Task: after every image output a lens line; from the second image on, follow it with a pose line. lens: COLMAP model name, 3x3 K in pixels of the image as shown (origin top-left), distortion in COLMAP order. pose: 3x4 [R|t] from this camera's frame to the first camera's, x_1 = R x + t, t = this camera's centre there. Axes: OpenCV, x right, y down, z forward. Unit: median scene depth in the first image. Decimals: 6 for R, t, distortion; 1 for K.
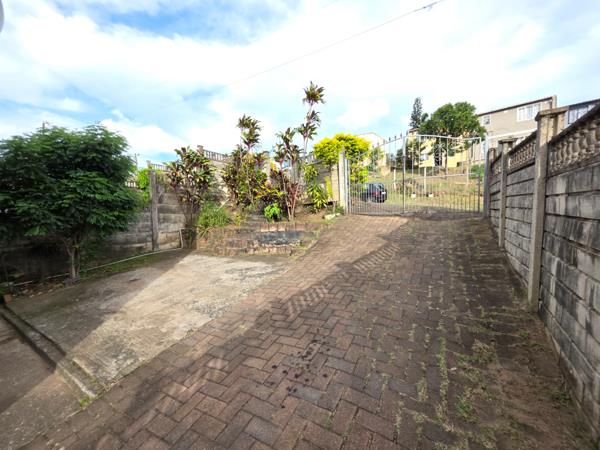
lens RADIAL K [[239.2, 0, 301.2], [0, 239.2, 223.0], [0, 0, 1]] dist [0.000633, -0.000545]
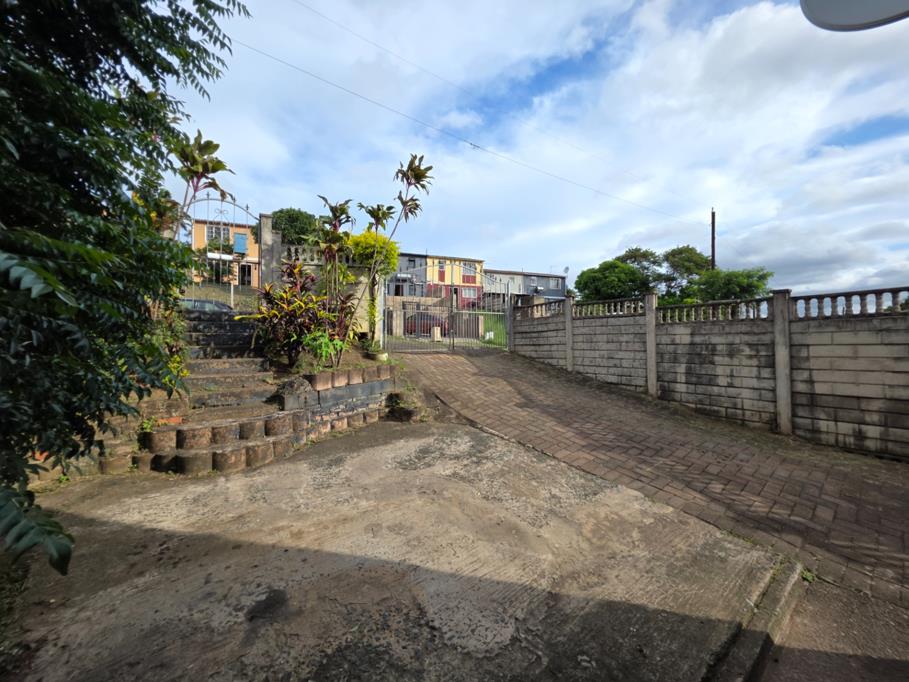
lens RADIAL K [[365.3, 0, 456.1], [0, 365.3, 342.4], [0, 0, 1]] dist [0.005485, -0.000213]
pose [[0.349131, 0.016738, 0.936924, -1.180409], [0.062567, 0.997193, -0.041130, -0.016605], [-0.934983, 0.072981, 0.347104, 0.773326]]
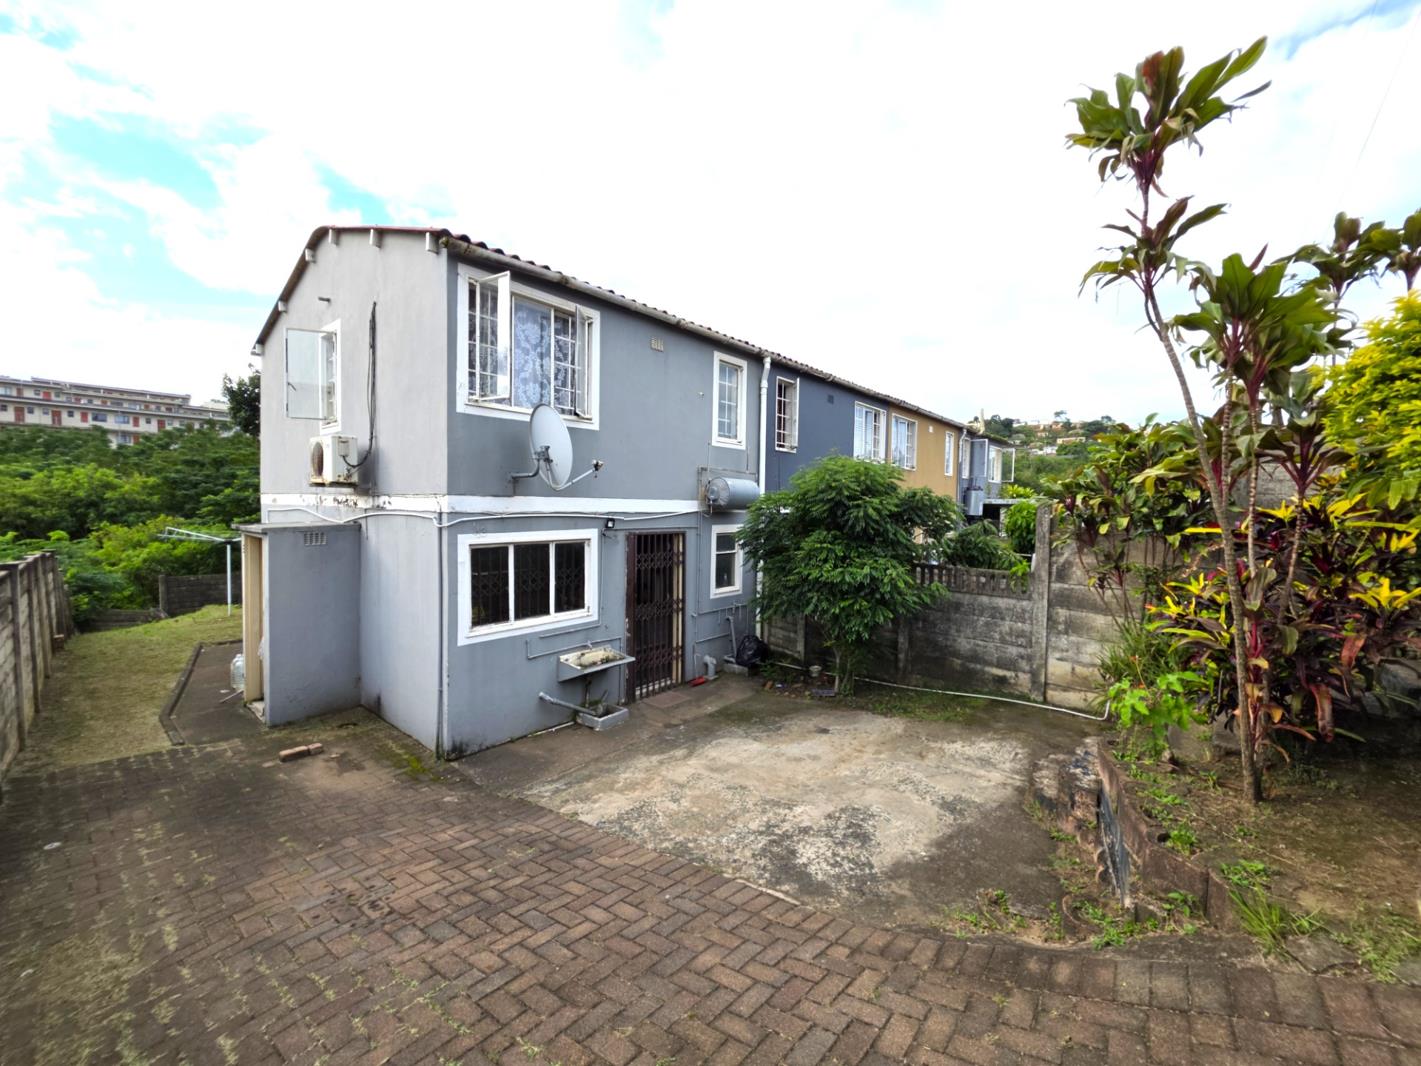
lens RADIAL K [[566.4, 0, 713.4], [0, 566.4, 528.4], [0, 0, 1]] dist [0.000633, -0.000545]
pose [[-0.160195, 0.052289, -0.985699, 0.712411], [-0.068758, 0.995579, 0.063987, -0.344681], [0.984688, 0.078025, -0.155892, 1.082248]]
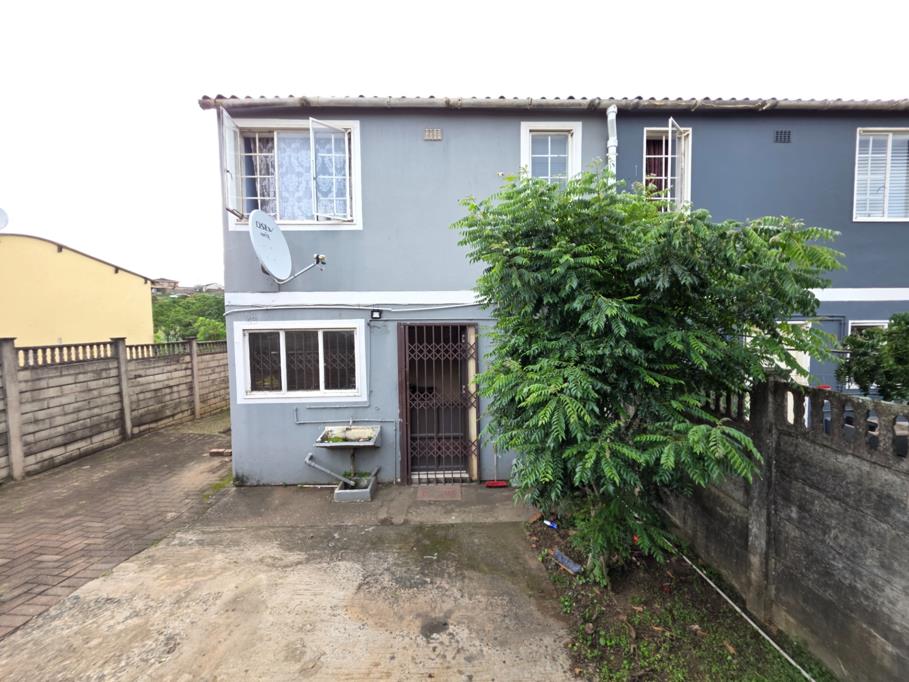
lens RADIAL K [[362.3, 0, 456.4], [0, 362.3, 338.0], [0, 0, 1]] dist [0.000633, -0.000545]
pose [[-0.841075, 0.050656, -0.538541, -0.547022], [-0.008748, 0.994201, 0.107179, -0.278571], [0.540848, 0.094856, -0.835755, 1.673197]]
